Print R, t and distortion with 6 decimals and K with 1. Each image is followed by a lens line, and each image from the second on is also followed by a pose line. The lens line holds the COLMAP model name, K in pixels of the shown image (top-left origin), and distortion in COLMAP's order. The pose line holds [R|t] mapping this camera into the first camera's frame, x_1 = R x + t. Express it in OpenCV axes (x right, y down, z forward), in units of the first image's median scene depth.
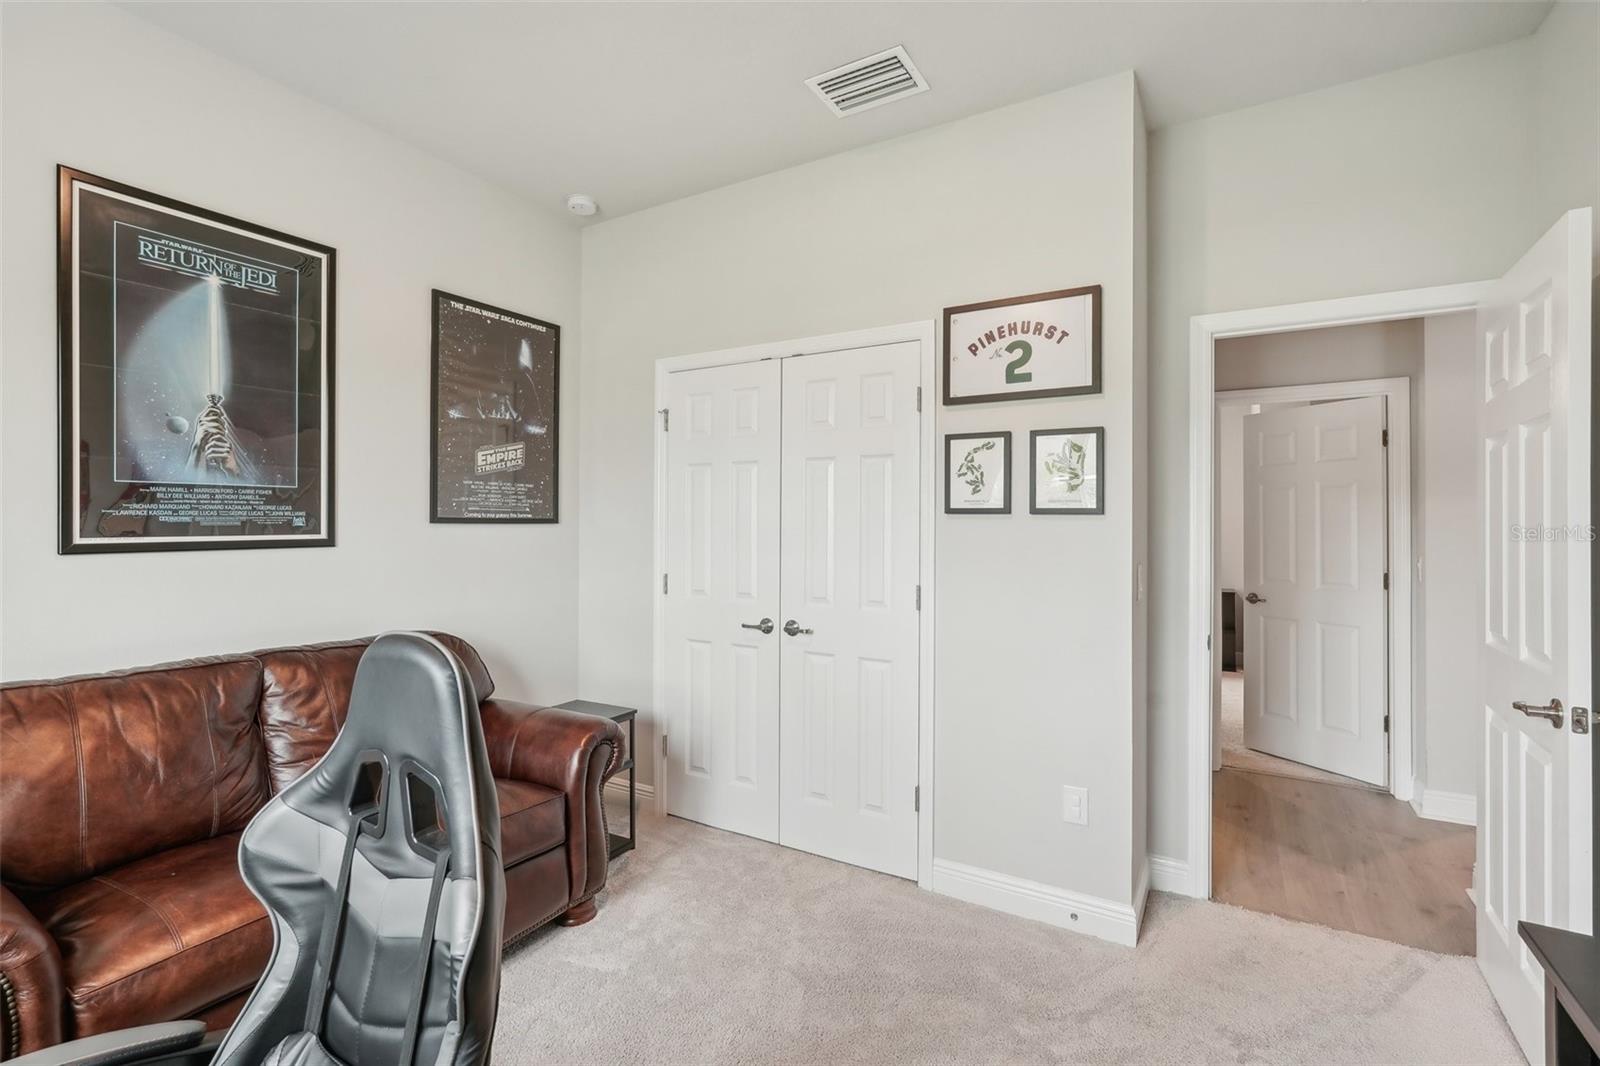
lens RADIAL K [[729.5, 0, 802.0], [0, 729.5, 522.3], [0, 0, 1]] dist [0.000760, 0.000697]
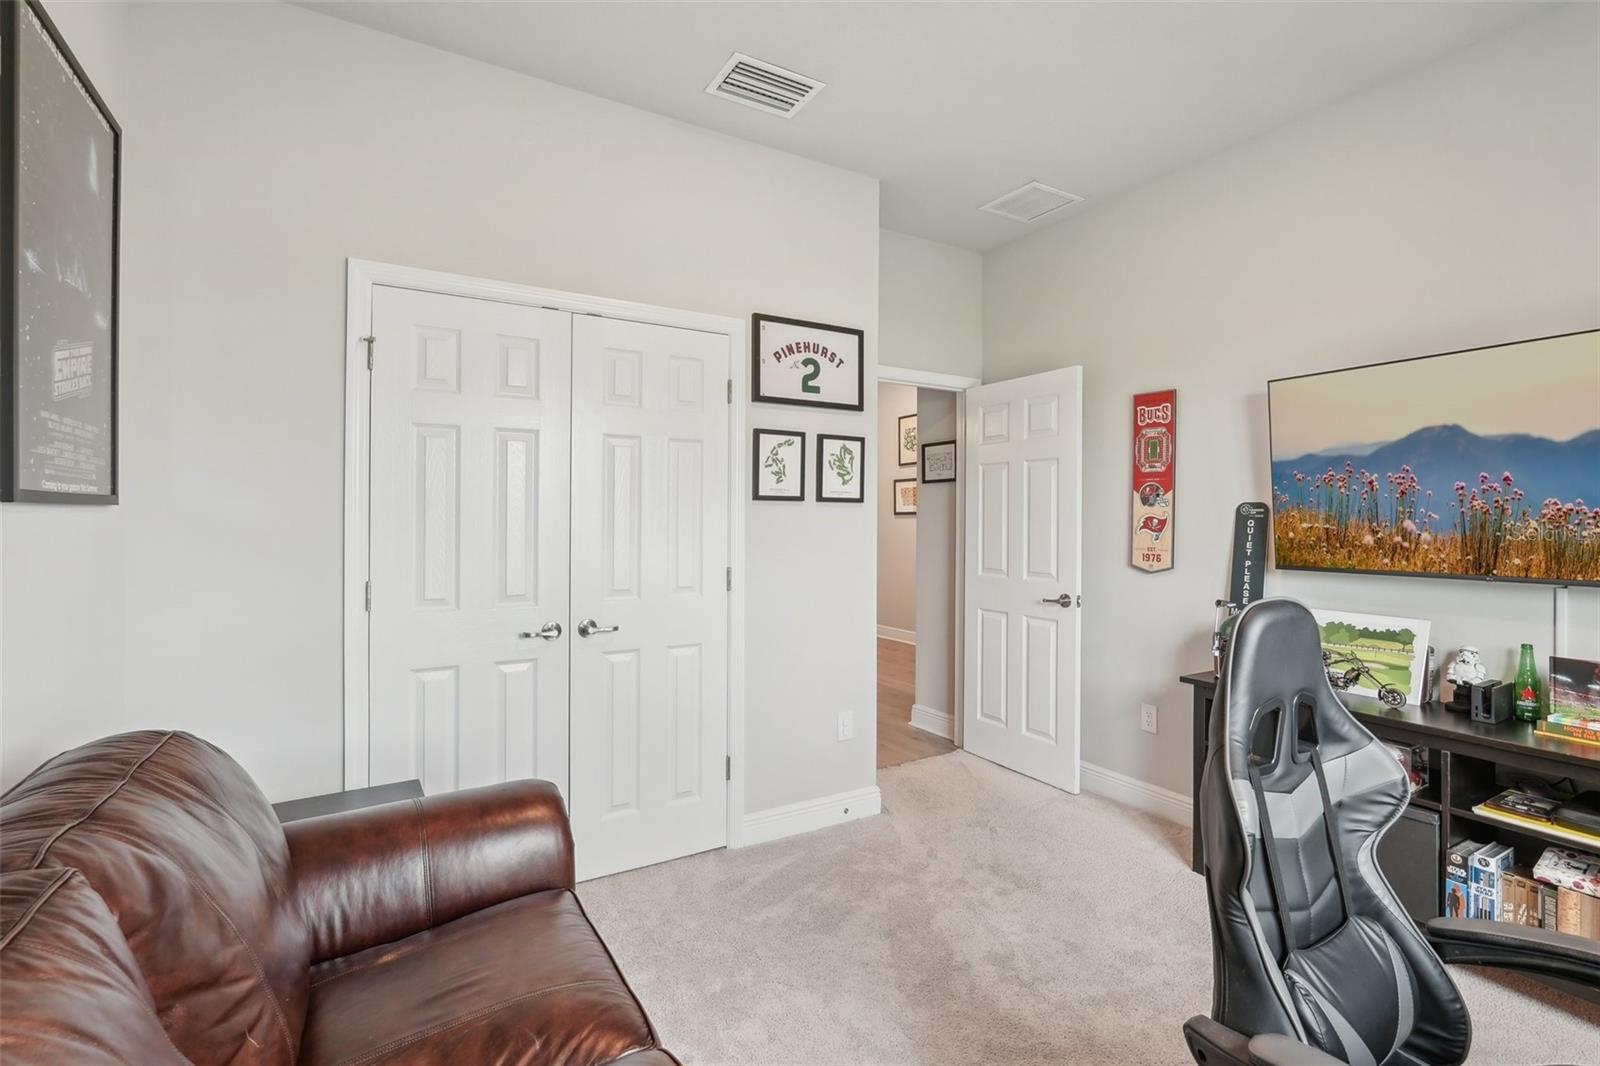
lens RADIAL K [[729.5, 0, 802.0], [0, 729.5, 522.3], [0, 0, 1]] dist [0.000760, 0.000697]
pose [[0.485299, -0.009031, 0.874301, -0.743981], [-0.002521, 0.999928, 0.011728, 0.008689], [-0.874344, -0.007896, 0.485242, 0.409659]]
